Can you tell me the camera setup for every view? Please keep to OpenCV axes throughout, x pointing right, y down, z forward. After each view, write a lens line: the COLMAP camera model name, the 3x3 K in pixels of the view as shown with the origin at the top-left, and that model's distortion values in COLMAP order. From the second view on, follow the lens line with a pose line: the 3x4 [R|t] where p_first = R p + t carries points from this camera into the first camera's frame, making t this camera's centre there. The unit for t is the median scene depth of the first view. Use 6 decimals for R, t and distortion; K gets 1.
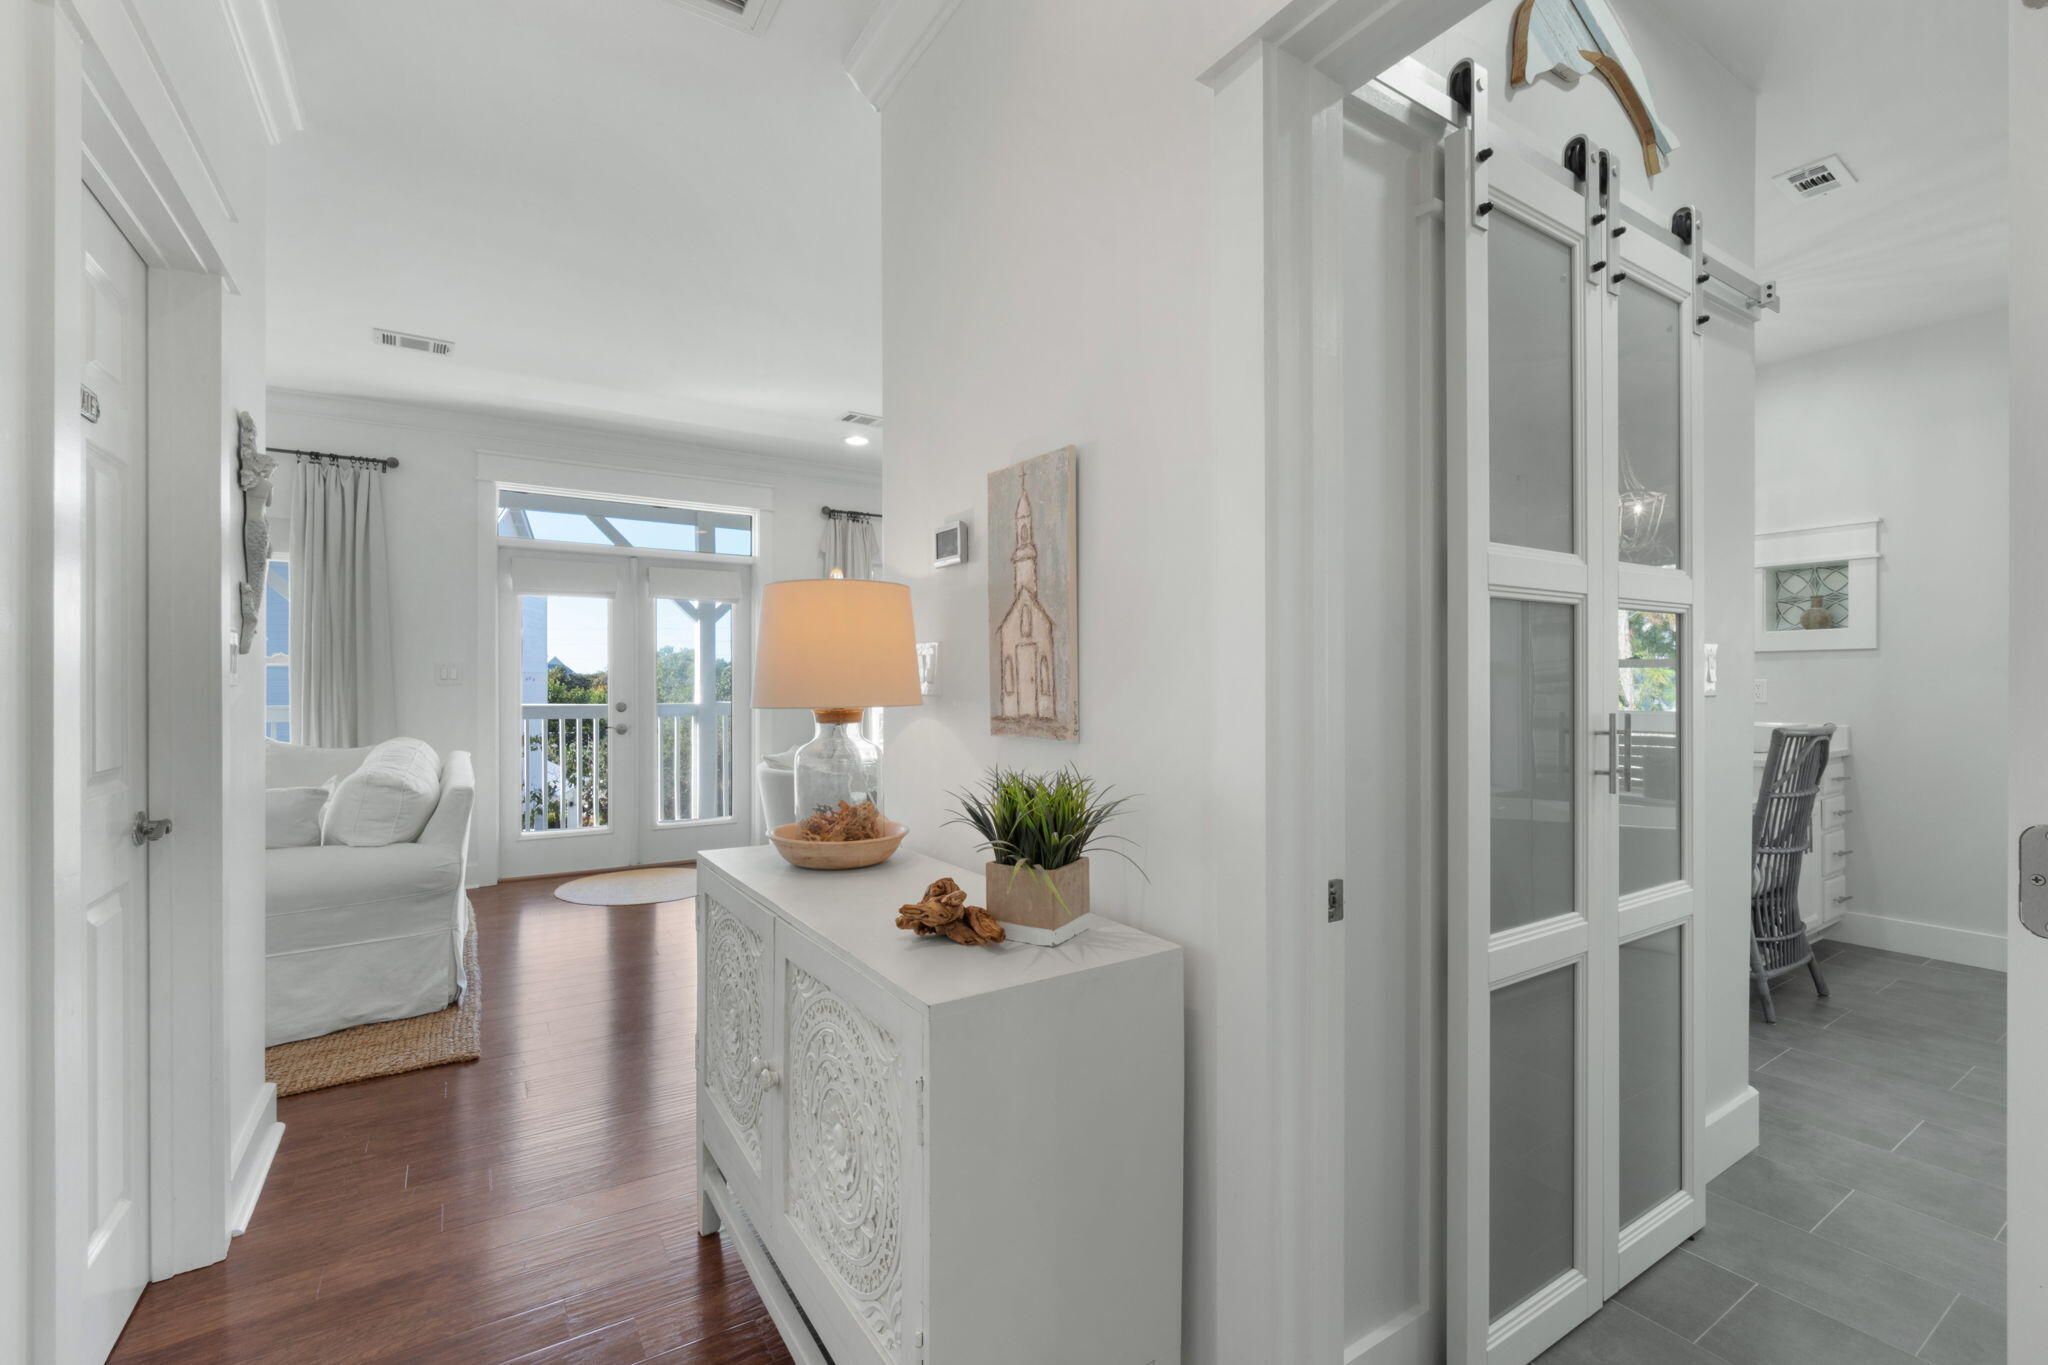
lens RADIAL K [[882.0, 0, 1024.7], [0, 882.0, 687.7], [0, 0, 1]] dist [-0.002976, -0.000491]
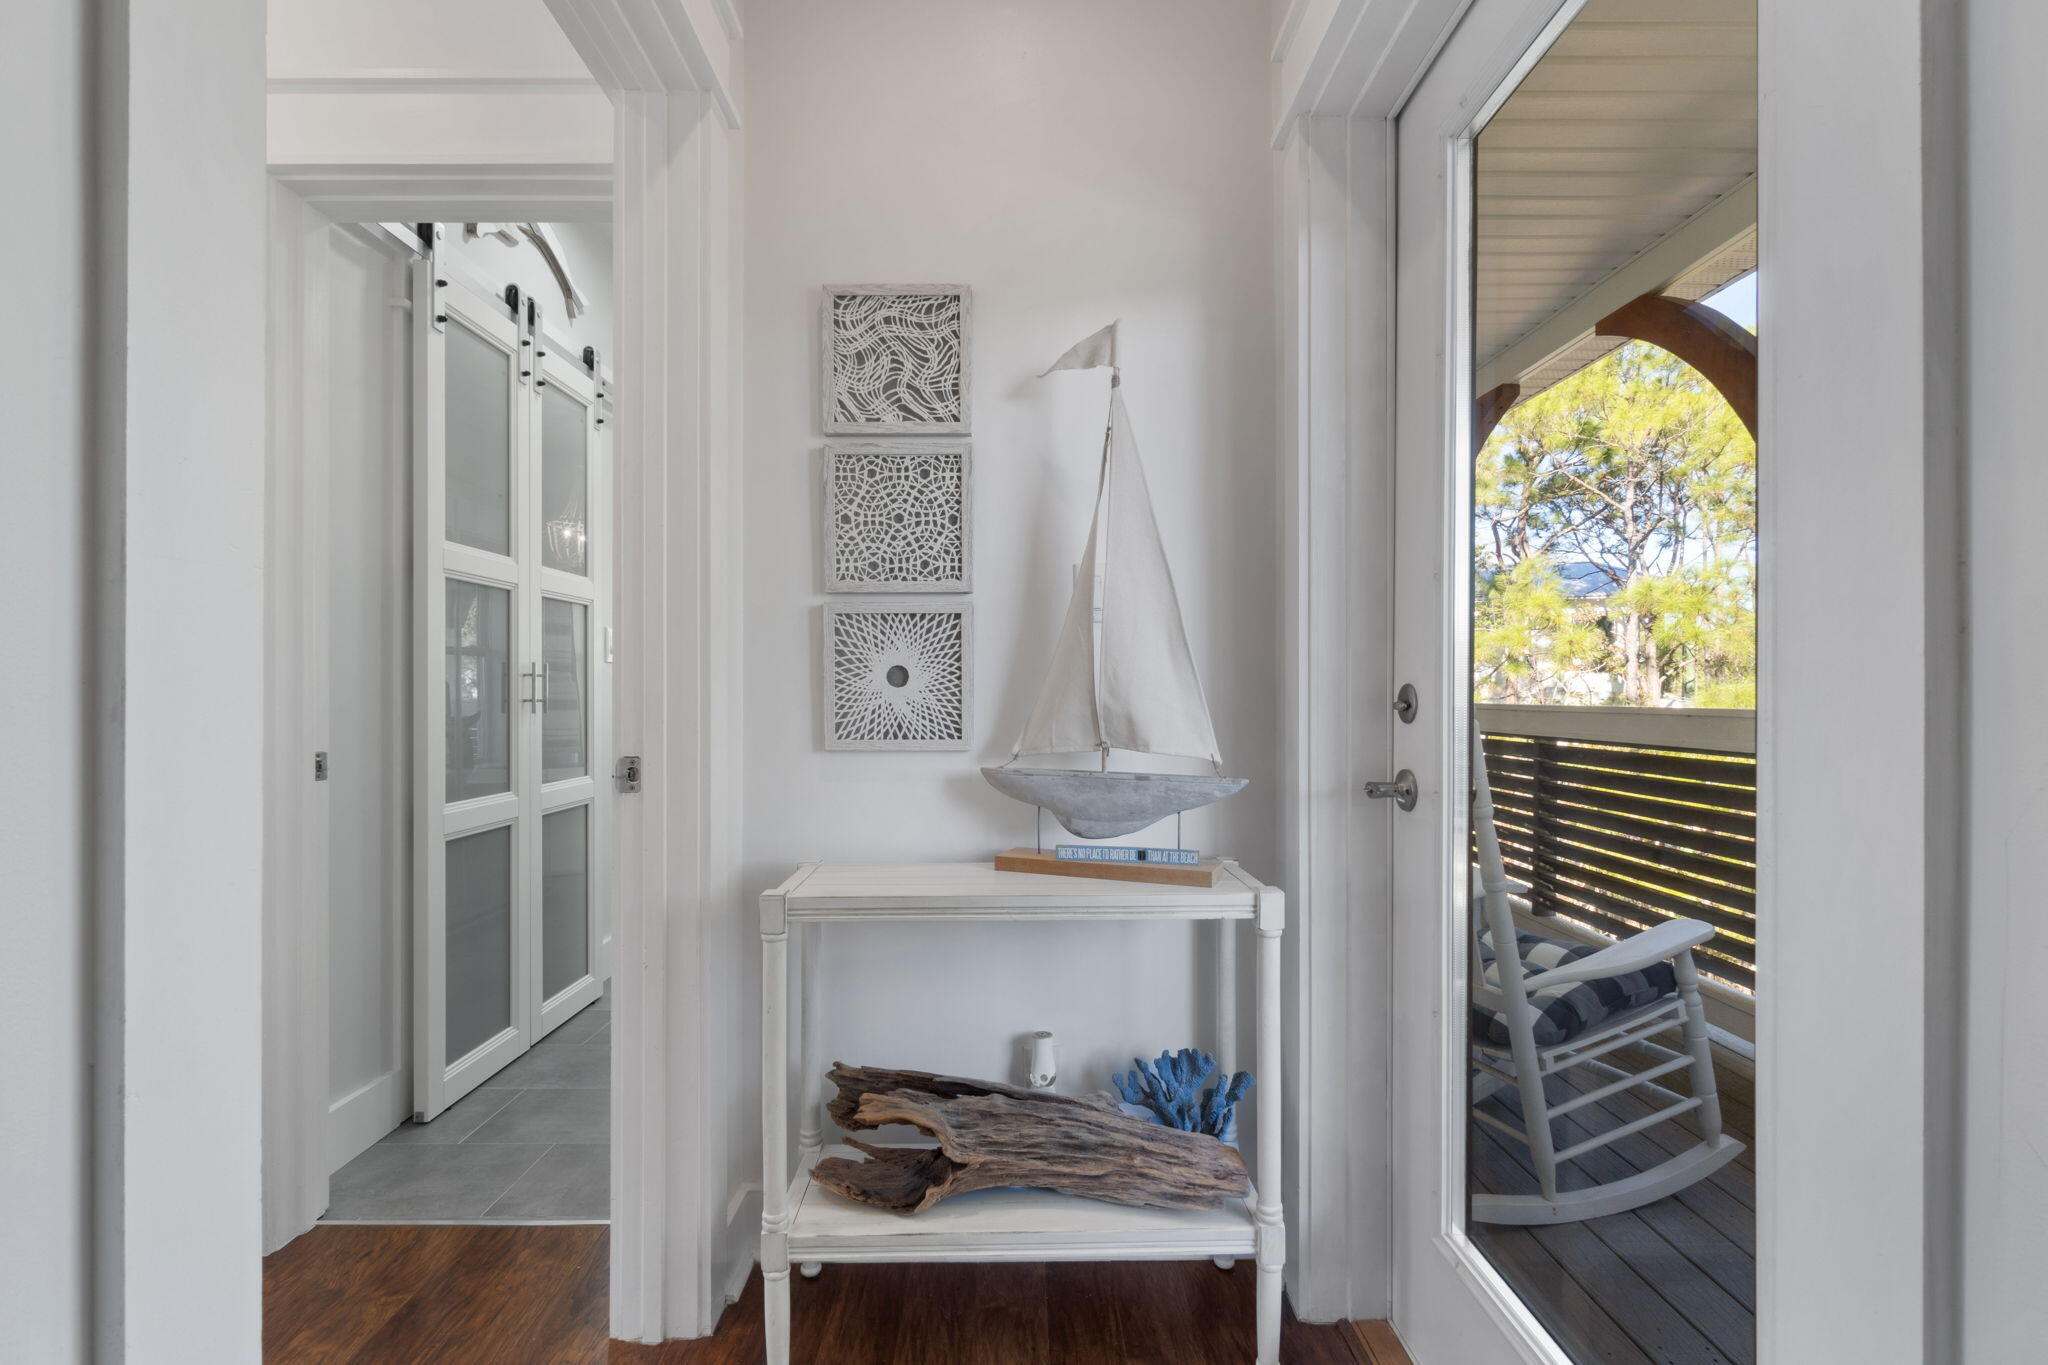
lens RADIAL K [[882.0, 0, 1026.7], [0, 882.0, 693.7], [0, 0, 1]] dist [-0.002976, -0.000491]
pose [[0.525385, 0.001627, 0.850863, -0.204805], [-0.002304, 0.999997, -0.000490, 0.084369], [-0.850862, -0.001703, 0.525387, -0.568437]]
